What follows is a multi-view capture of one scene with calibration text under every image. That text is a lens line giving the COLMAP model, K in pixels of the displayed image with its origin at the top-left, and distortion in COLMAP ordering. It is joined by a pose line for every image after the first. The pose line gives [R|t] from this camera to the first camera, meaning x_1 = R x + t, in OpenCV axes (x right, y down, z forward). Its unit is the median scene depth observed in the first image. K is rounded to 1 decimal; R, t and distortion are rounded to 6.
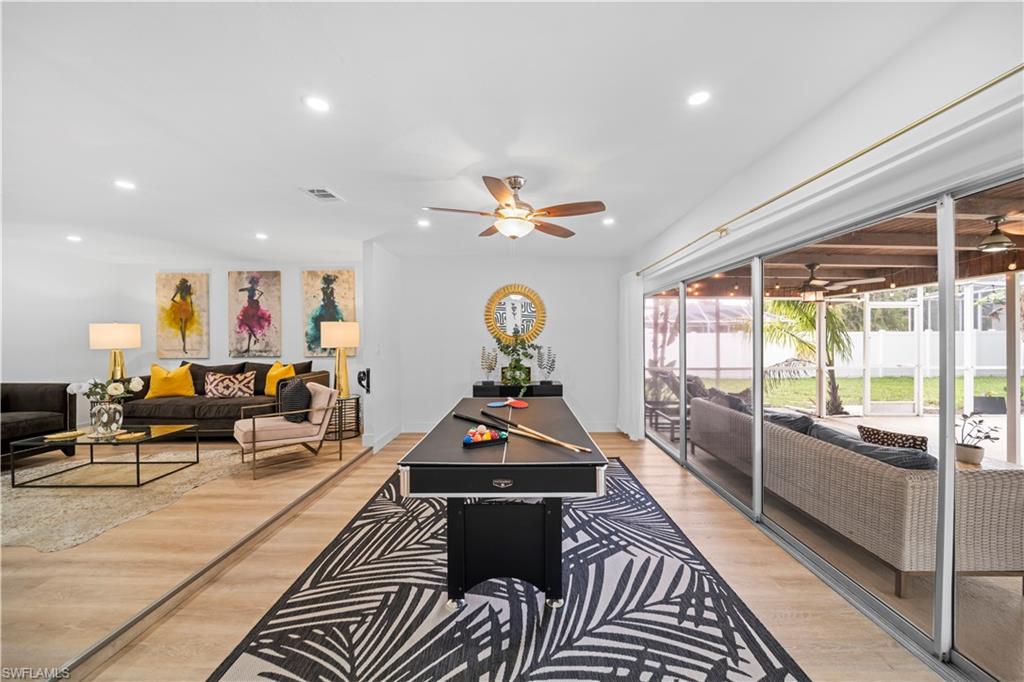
lens RADIAL K [[360.1, 0, 517.0], [0, 360.1, 338.3], [0, 0, 1]] dist [-0.000399, -0.001488]
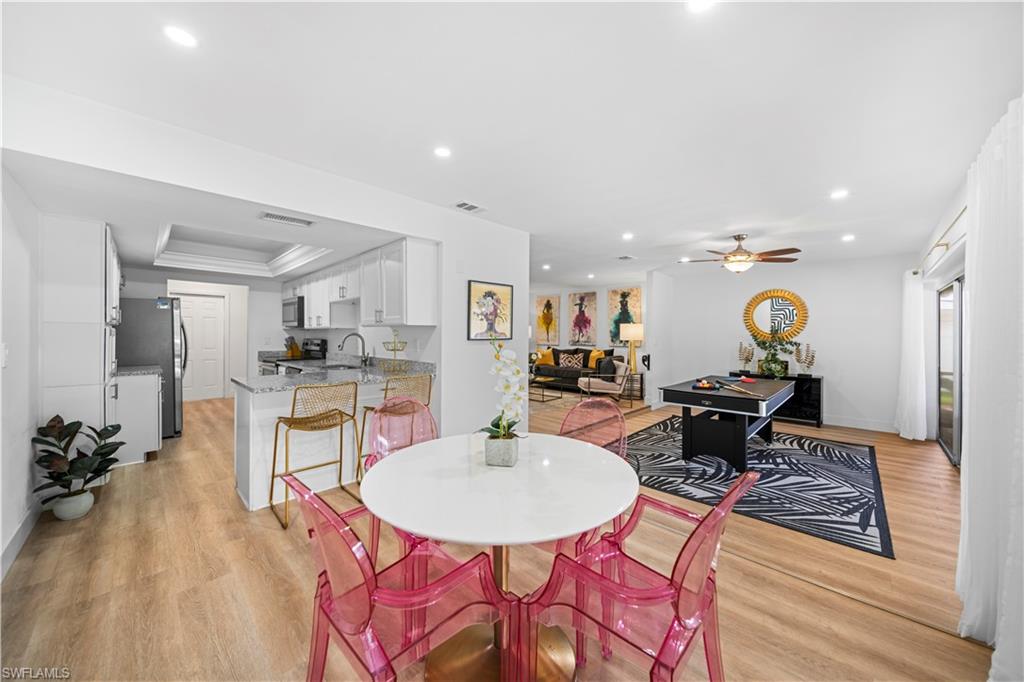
lens RADIAL K [[360.1, 0, 517.0], [0, 360.1, 338.3], [0, 0, 1]] dist [-0.000399, -0.001488]
pose [[0.729709, 0.016941, -0.683548, 0.200587], [-0.010615, 0.999853, 0.013449, 0.001433], [0.683676, -0.002557, 0.729781, -0.450746]]
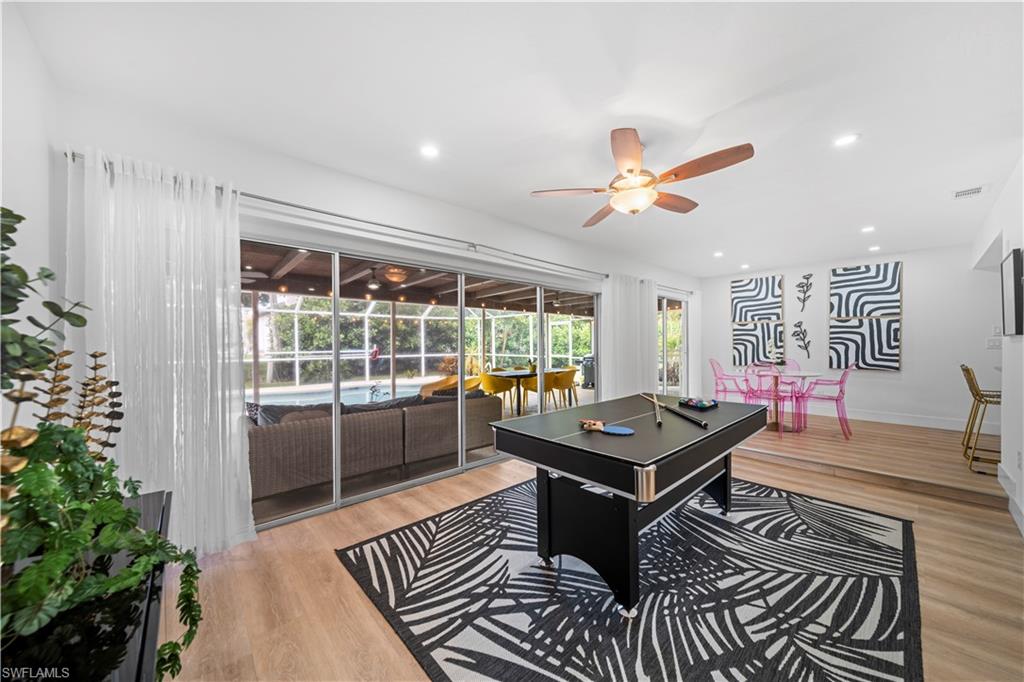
lens RADIAL K [[357.8, 0, 514.4], [0, 357.8, 353.3], [0, 0, 1]] dist [-0.000479, -0.000323]
pose [[-0.678333, -0.013048, 0.734639, -0.246138], [0.008960, 0.999621, 0.026028, 0.020407], [-0.734700, 0.024238, -0.677959, 0.994008]]
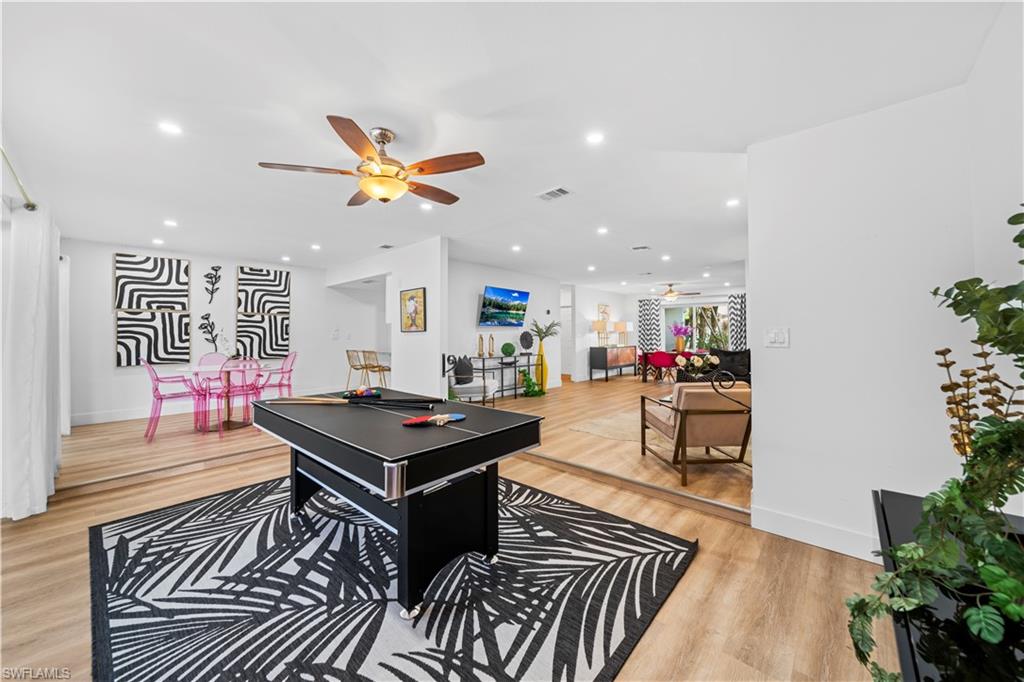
lens RADIAL K [[374.8, 0, 513.7], [0, 374.8, 319.4], [0, 0, 1]] dist [-0.000639, -0.000067]
pose [[-0.658629, -0.022399, -0.752135, 0.253299], [0.005754, 0.999378, -0.034801, 0.019234], [0.752446, -0.027248, -0.658090, 0.995469]]
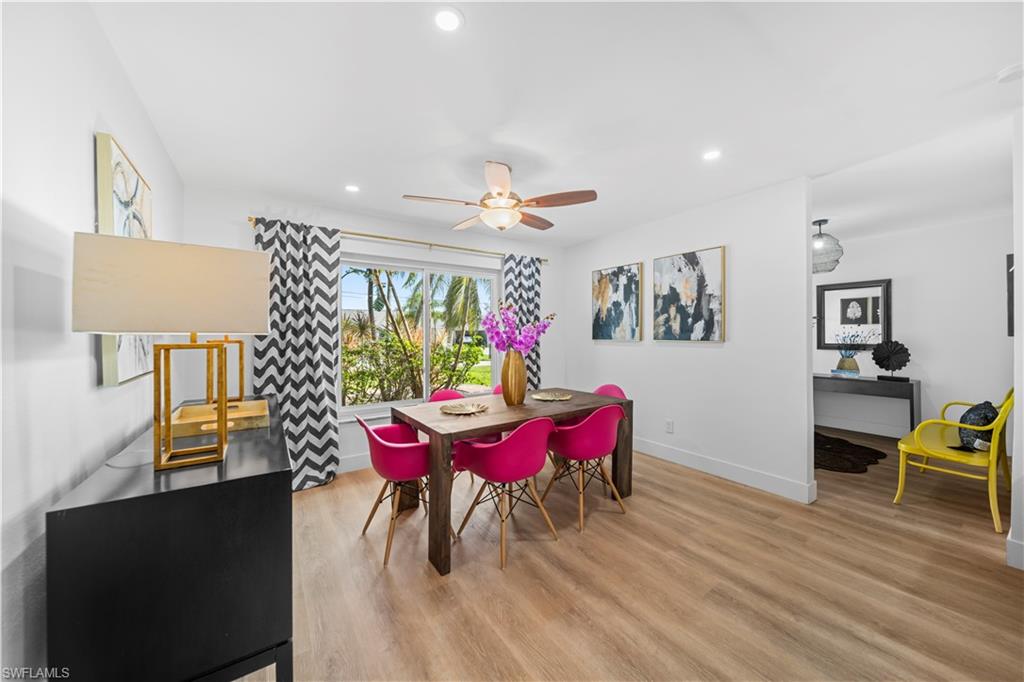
lens RADIAL K [[362.6, 0, 516.0], [0, 362.6, 335.7], [0, 0, 1]] dist [-0.001634, -0.000320]
pose [[0.572784, 0.008979, -0.819657, -1.269571], [0.000334, 0.999937, 0.011188, 0.012181], [0.819706, -0.006683, 0.572745, 0.059215]]
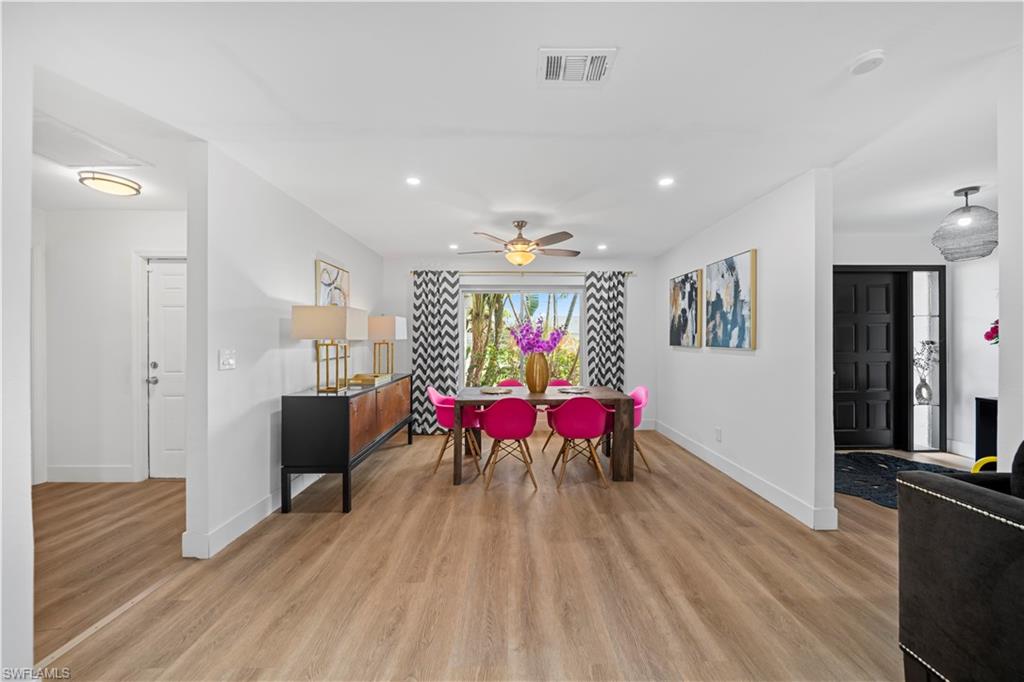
lens RADIAL K [[360.1, 0, 517.0], [0, 360.1, 338.3], [0, 0, 1]] dist [-0.000399, -0.001488]
pose [[0.027162, 0.004360, -0.999622, -0.979524], [-0.001307, 0.999990, 0.004326, 0.009538], [0.999630, 0.001189, 0.027167, 0.316644]]
